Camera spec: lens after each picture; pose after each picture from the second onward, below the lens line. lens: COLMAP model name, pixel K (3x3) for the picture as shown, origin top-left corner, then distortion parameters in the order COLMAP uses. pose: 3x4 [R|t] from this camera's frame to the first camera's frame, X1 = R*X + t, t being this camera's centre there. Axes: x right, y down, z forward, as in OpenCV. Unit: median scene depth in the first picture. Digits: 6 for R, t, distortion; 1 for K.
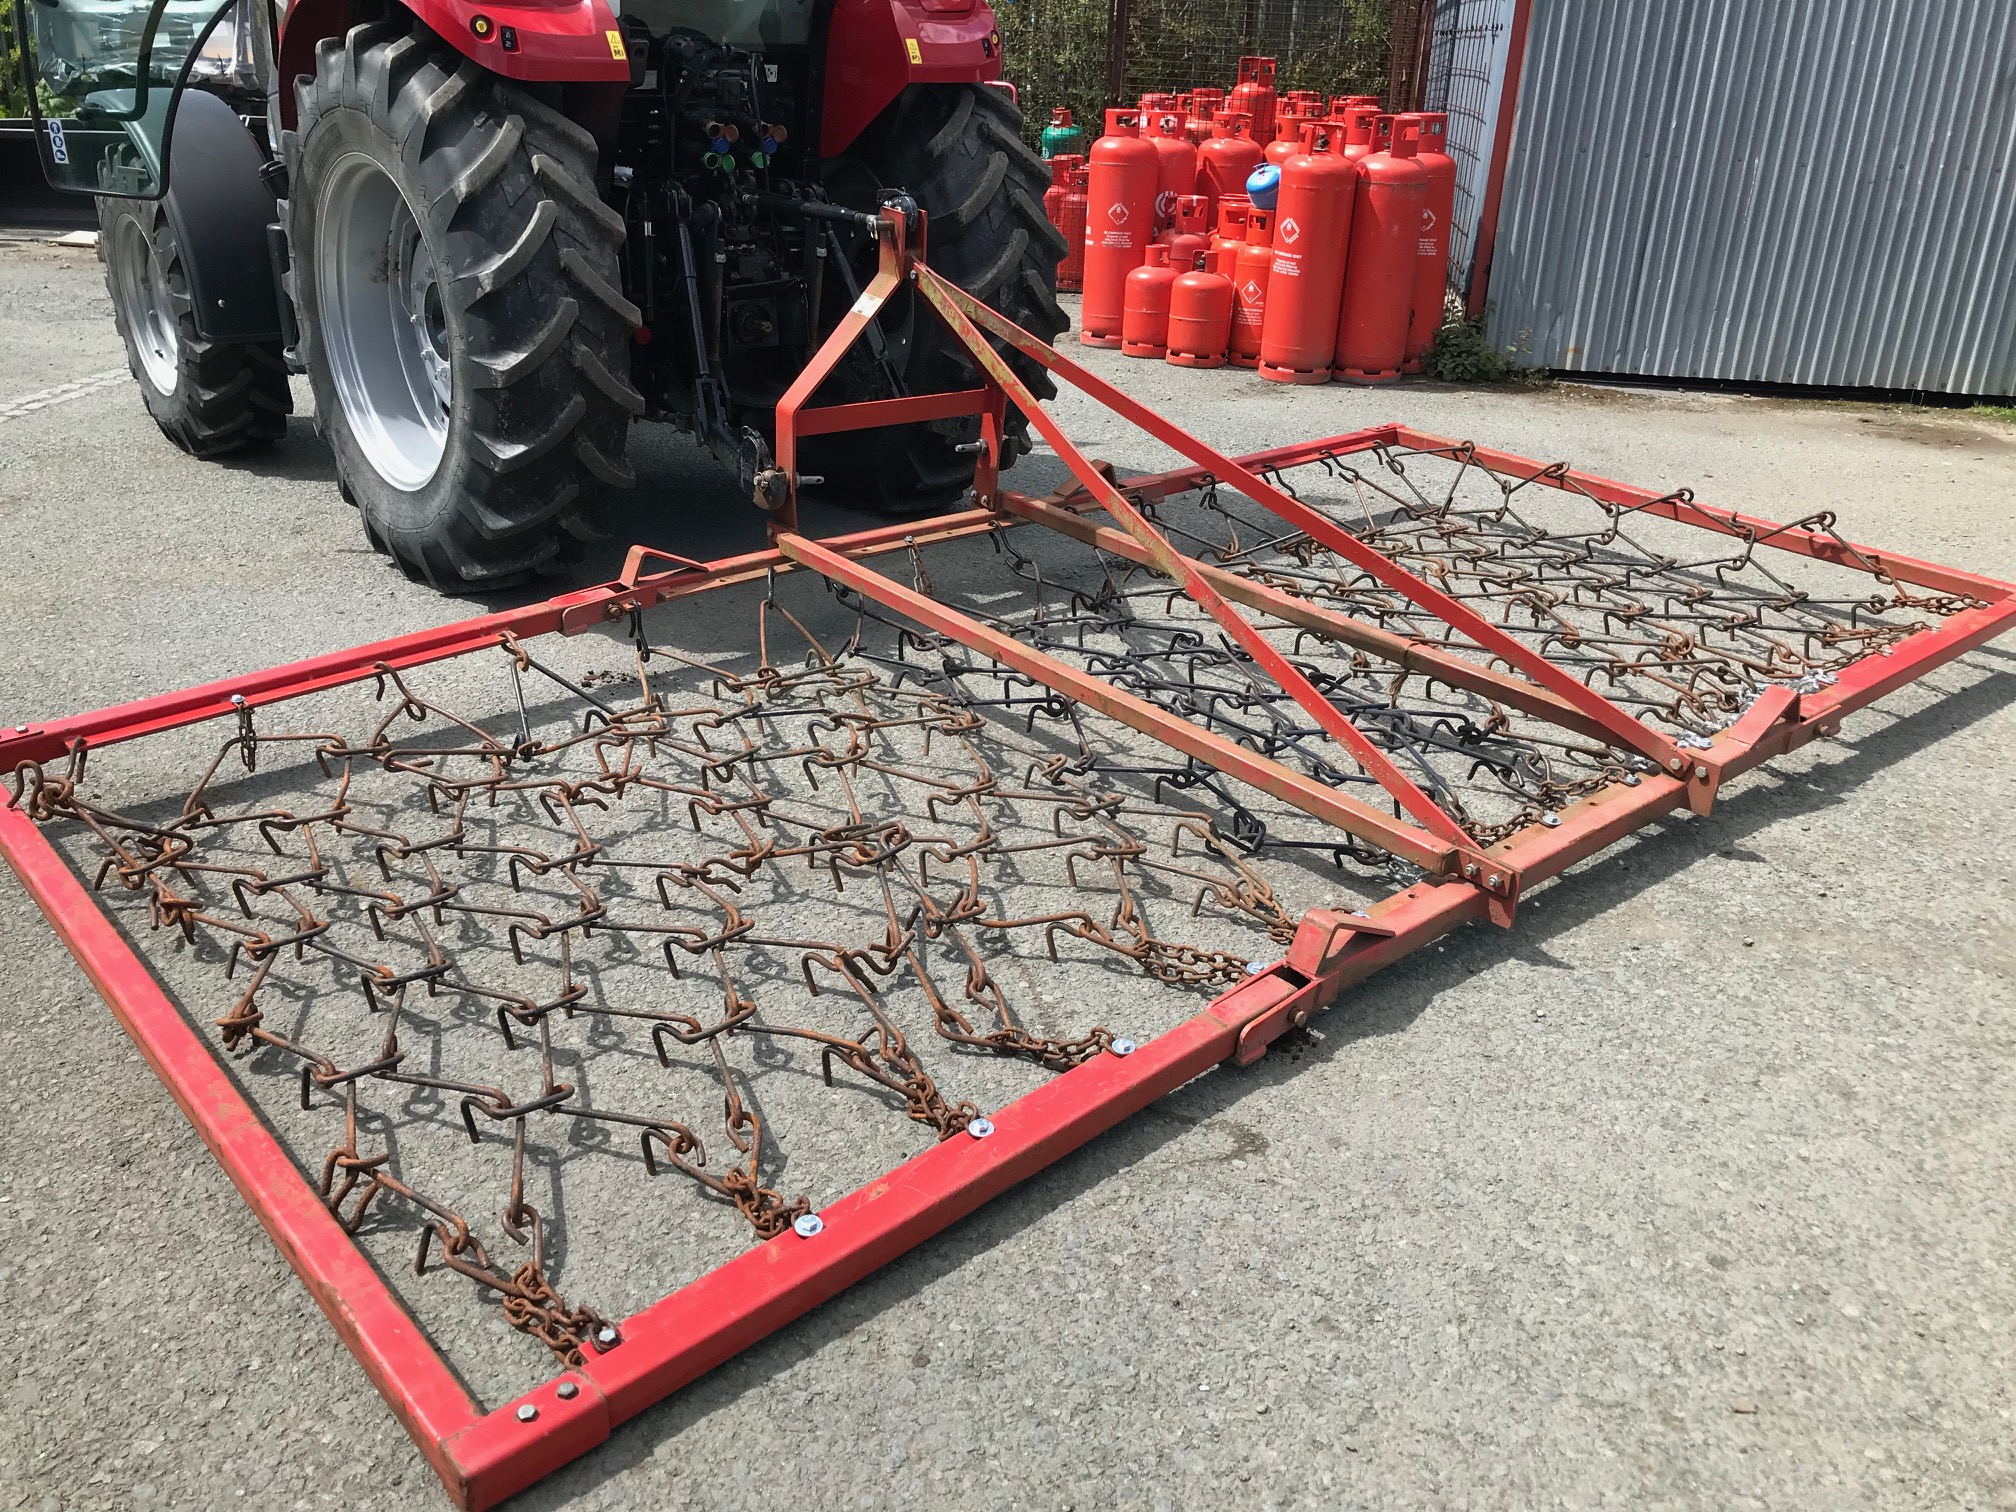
lens RADIAL K [[1662.2, 0, 973.4], [0, 1662.2, 750.8], [0, 0, 1]] dist [0.107631, -0.209371]
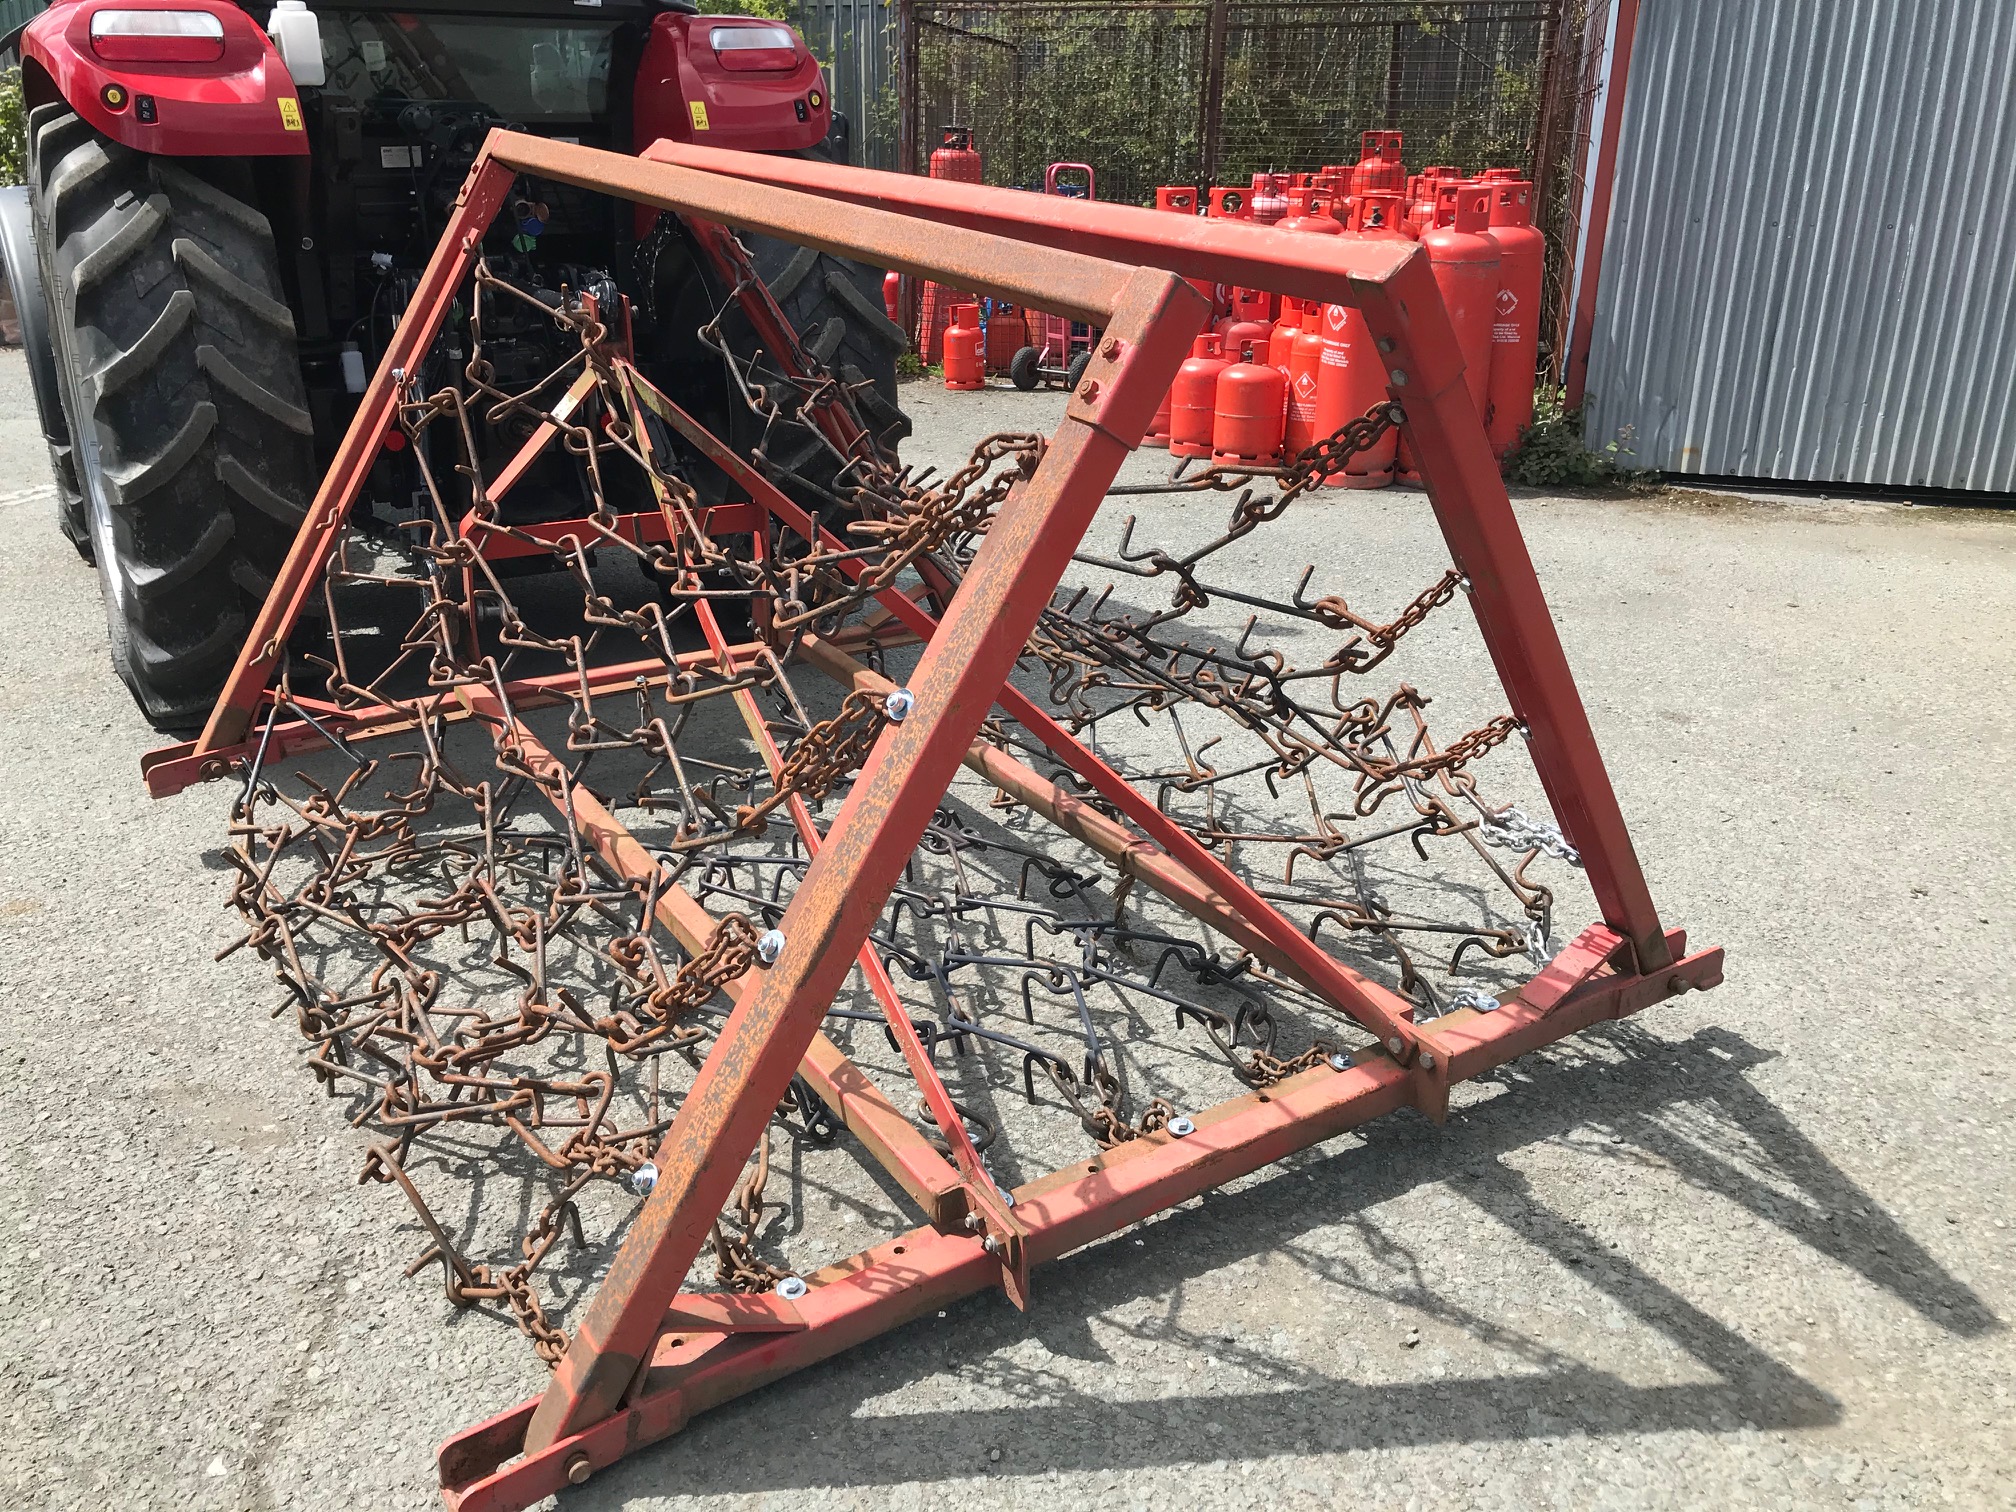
lens RADIAL K [[1721.9, 0, 886.5], [0, 1721.9, 757.9], [0, 0, 1]] dist [0.090920, -0.156086]
pose [[0.987230, 0.026210, -0.157131, 0.103065], [-0.034957, 0.997973, -0.053170, -0.022001], [0.155419, 0.057984, 0.986145, 0.078081]]
